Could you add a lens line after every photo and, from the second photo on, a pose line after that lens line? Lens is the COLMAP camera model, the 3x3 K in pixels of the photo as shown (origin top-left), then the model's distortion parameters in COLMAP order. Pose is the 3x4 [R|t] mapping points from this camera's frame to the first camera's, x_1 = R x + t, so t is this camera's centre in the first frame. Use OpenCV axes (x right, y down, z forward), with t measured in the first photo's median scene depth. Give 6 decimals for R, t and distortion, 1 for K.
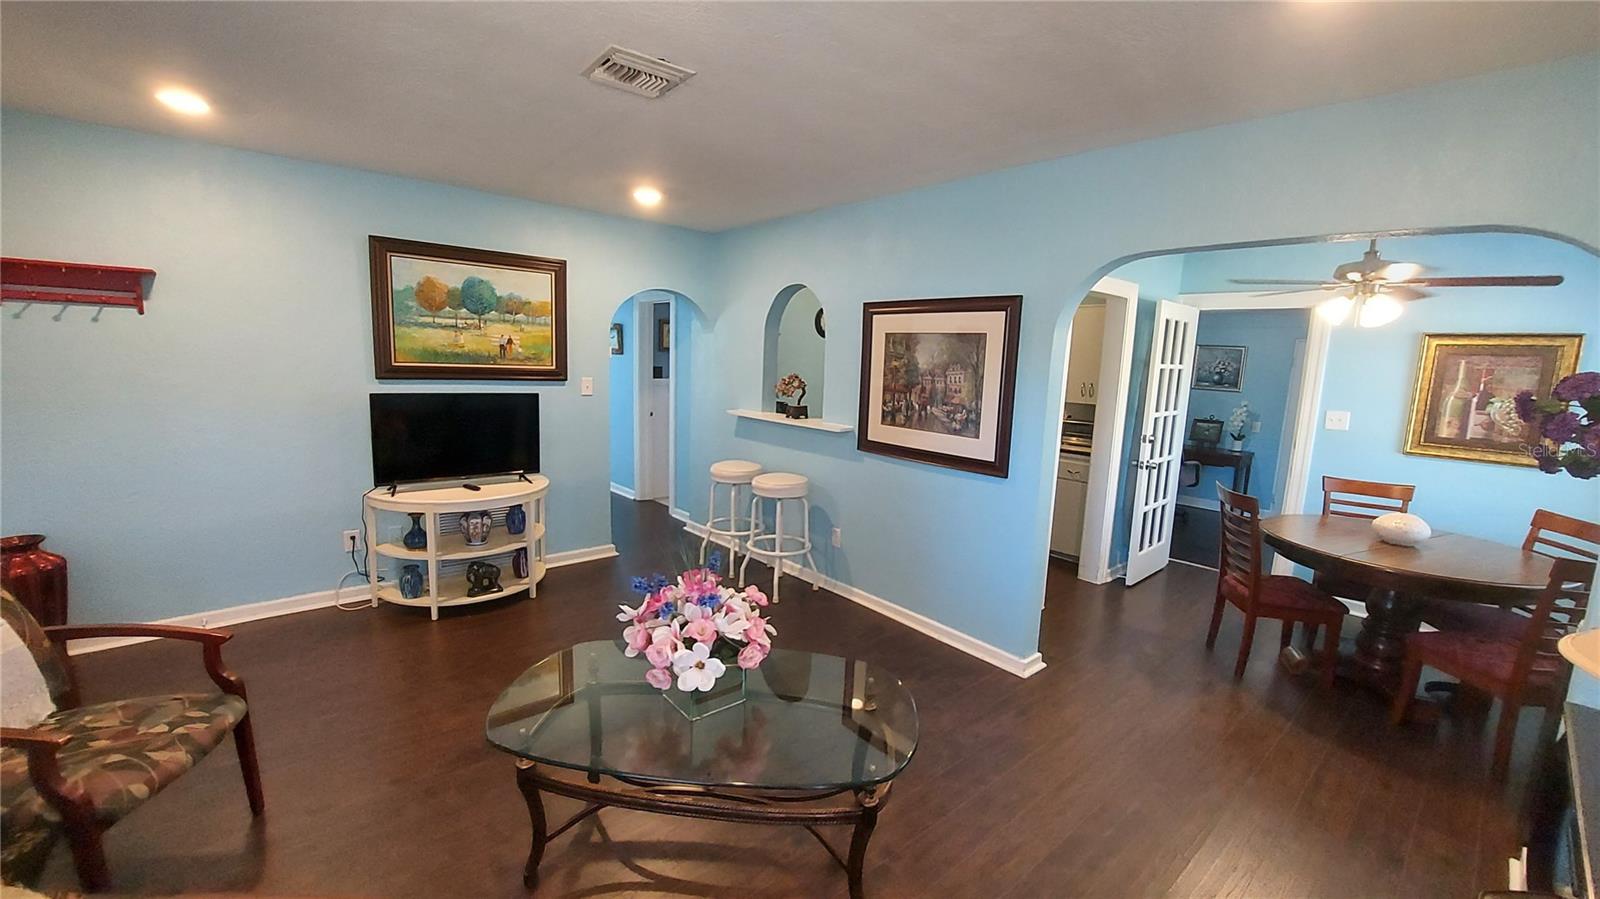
lens RADIAL K [[641.1, 0, 807.5], [0, 641.1, 446.4], [0, 0, 1]] dist [-0.018875, 0.001299]
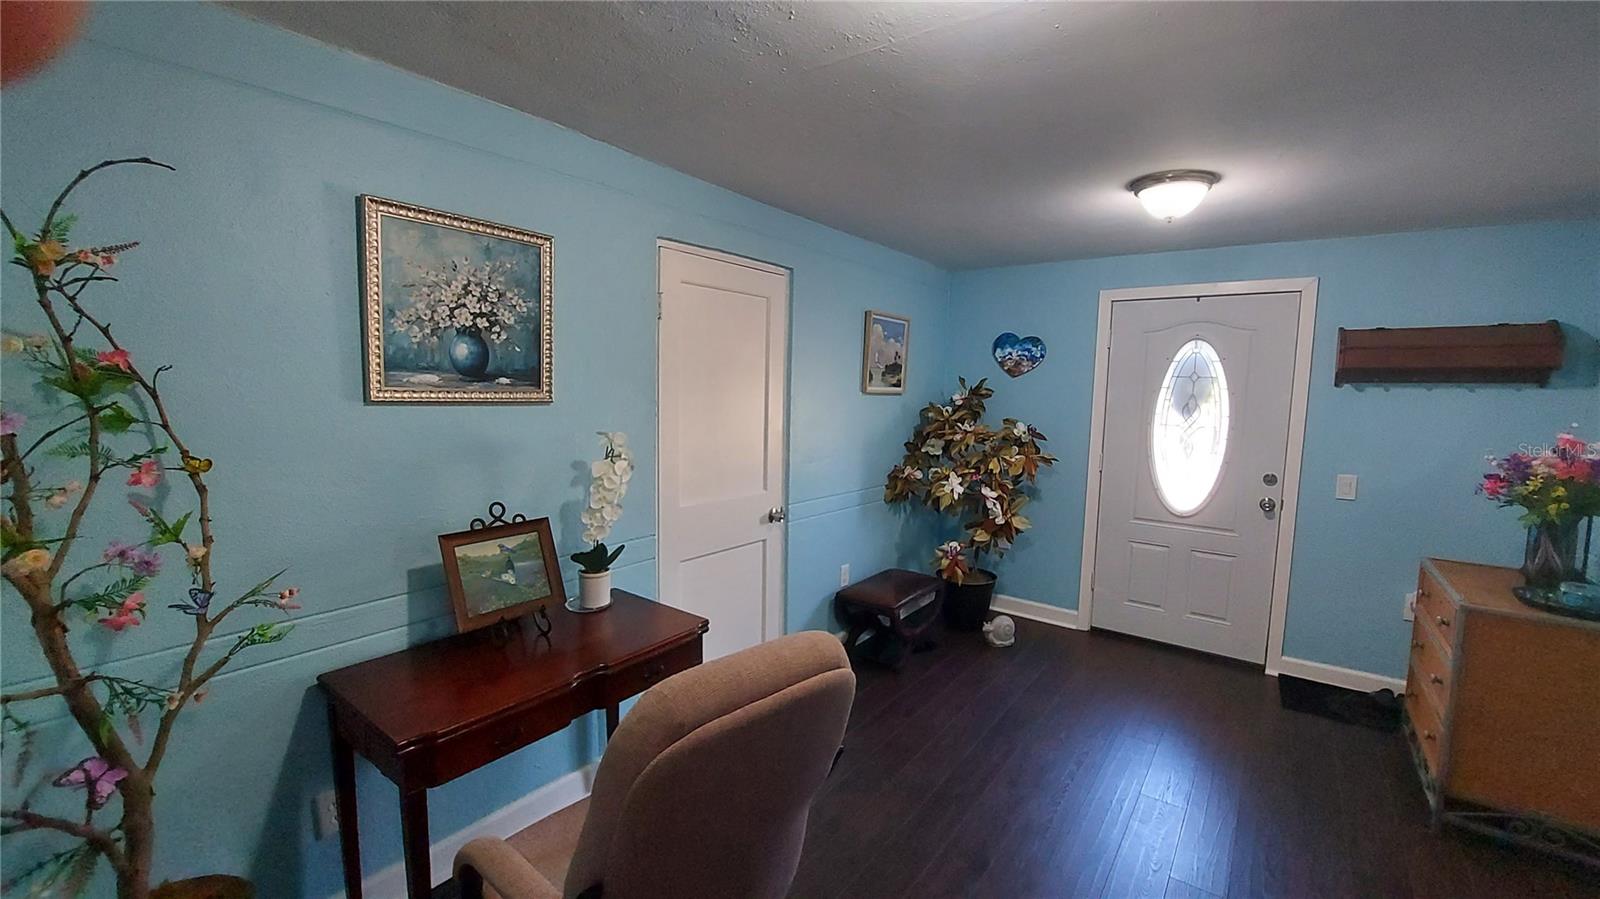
lens RADIAL K [[641.1, 0, 809.8], [0, 641.1, 445.9], [0, 0, 1]] dist [-0.018875, 0.001299]
pose [[-0.208275, -0.141231, 0.967820, 0.782568], [0.113496, 0.979345, 0.167337, -0.206258], [-0.971463, 0.144696, -0.187944, 1.936240]]
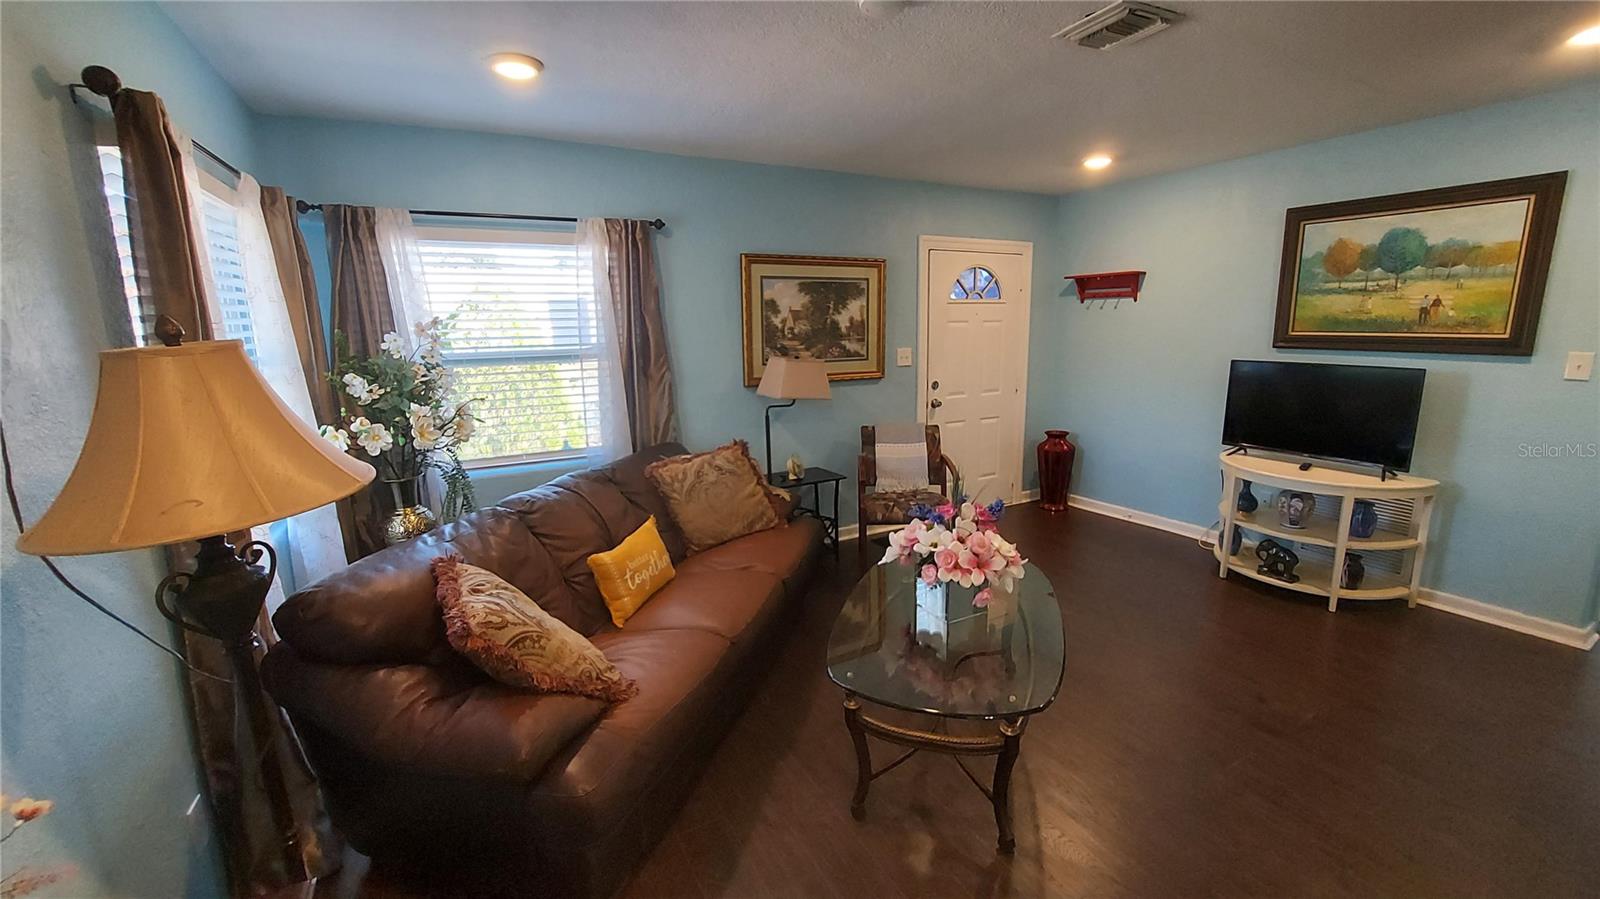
lens RADIAL K [[641.1, 0, 810.5], [0, 641.1, 442.3], [0, 0, 1]] dist [-0.018875, 0.001299]
pose [[-0.207930, 0.143468, -0.967565, 0.421159], [-0.128383, 0.976625, 0.172401, -0.029999], [0.969682, 0.160067, -0.184651, 0.394056]]
